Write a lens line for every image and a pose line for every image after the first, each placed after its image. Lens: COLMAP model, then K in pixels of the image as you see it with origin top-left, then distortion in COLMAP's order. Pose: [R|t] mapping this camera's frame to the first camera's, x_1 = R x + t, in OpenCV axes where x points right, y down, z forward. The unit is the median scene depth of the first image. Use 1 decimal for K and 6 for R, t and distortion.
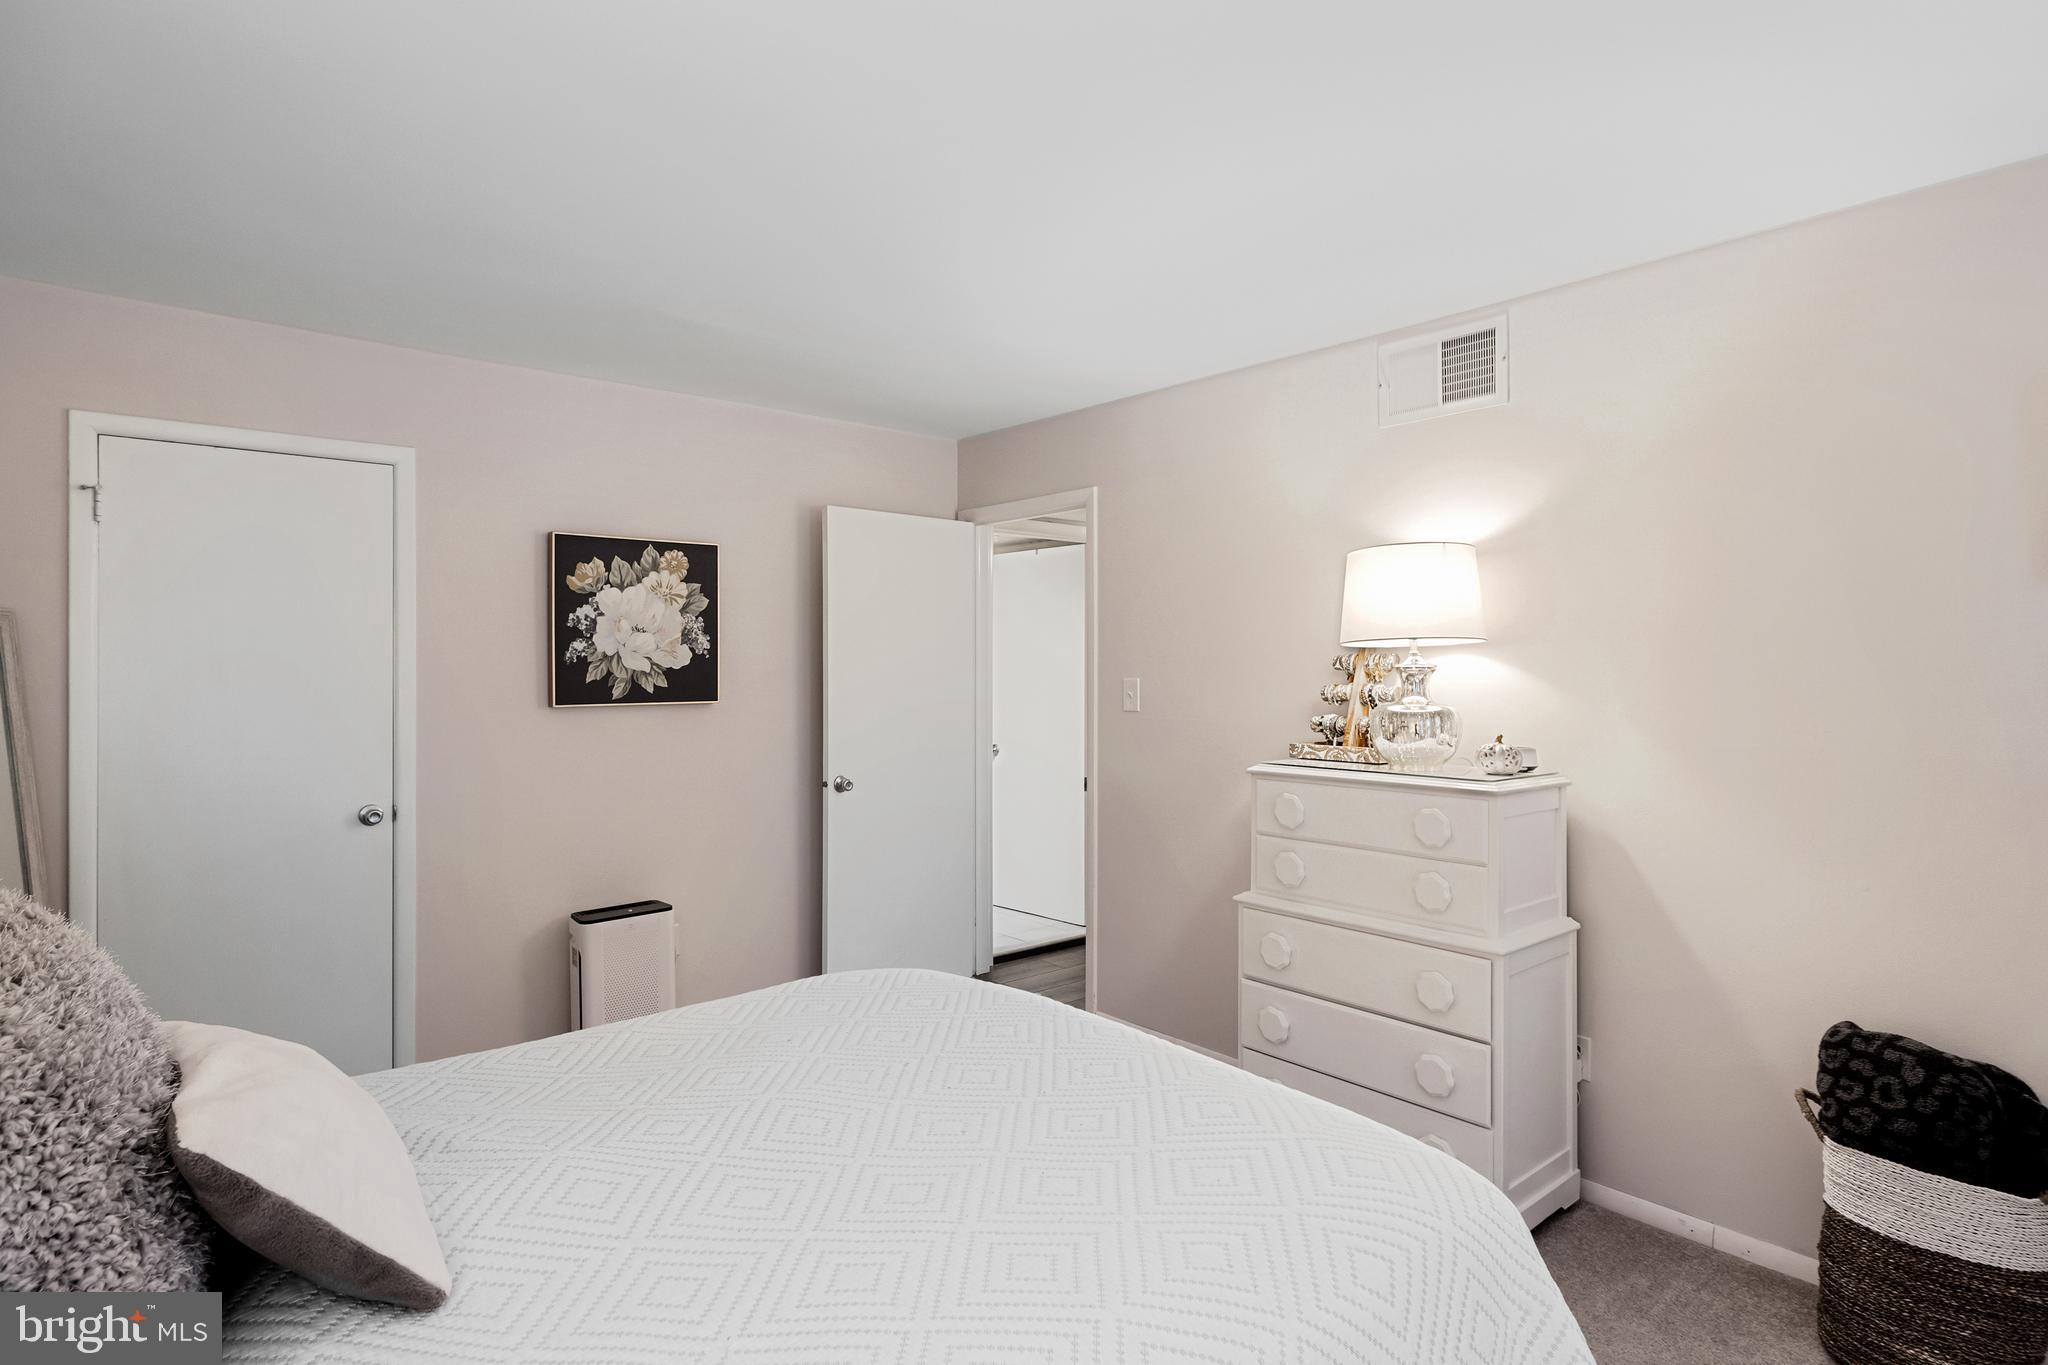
lens RADIAL K [[1048.4, 0, 1021.8], [0, 1048.4, 679.2], [0, 0, 1]] dist [0.004957, 0.000121]
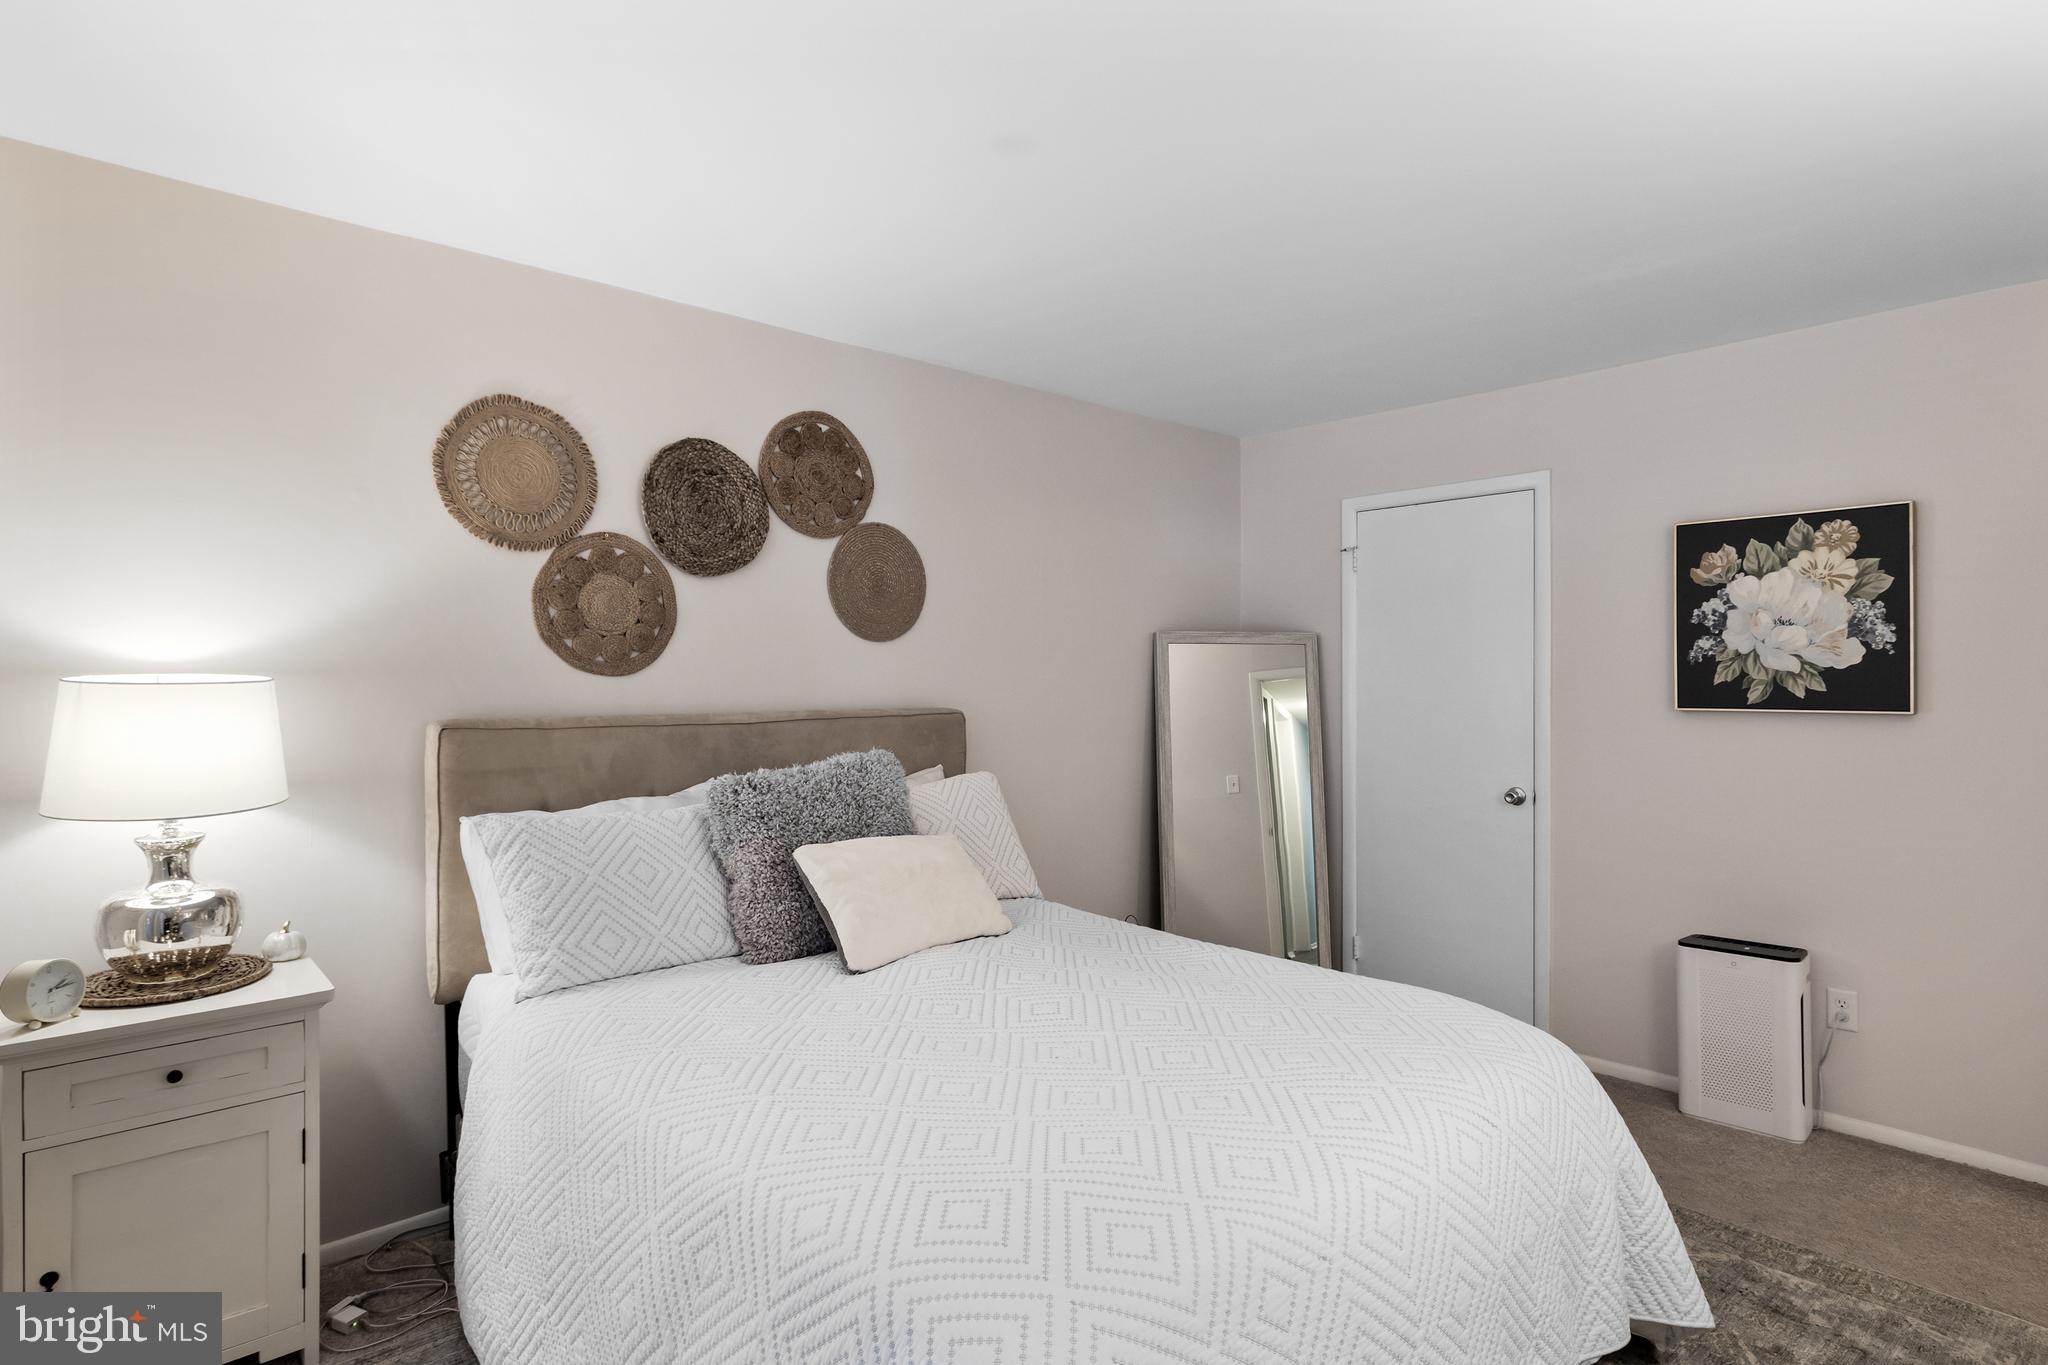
lens RADIAL K [[1048.4, 0, 1022.9], [0, 1048.4, 675.4], [0, 0, 1]] dist [0.004957, 0.000121]
pose [[0.058459, -0.000259, -0.998290, 0.443166], [-0.014287, 0.999897, -0.001096, 0.004997], [0.998188, 0.014326, 0.058450, 0.346662]]
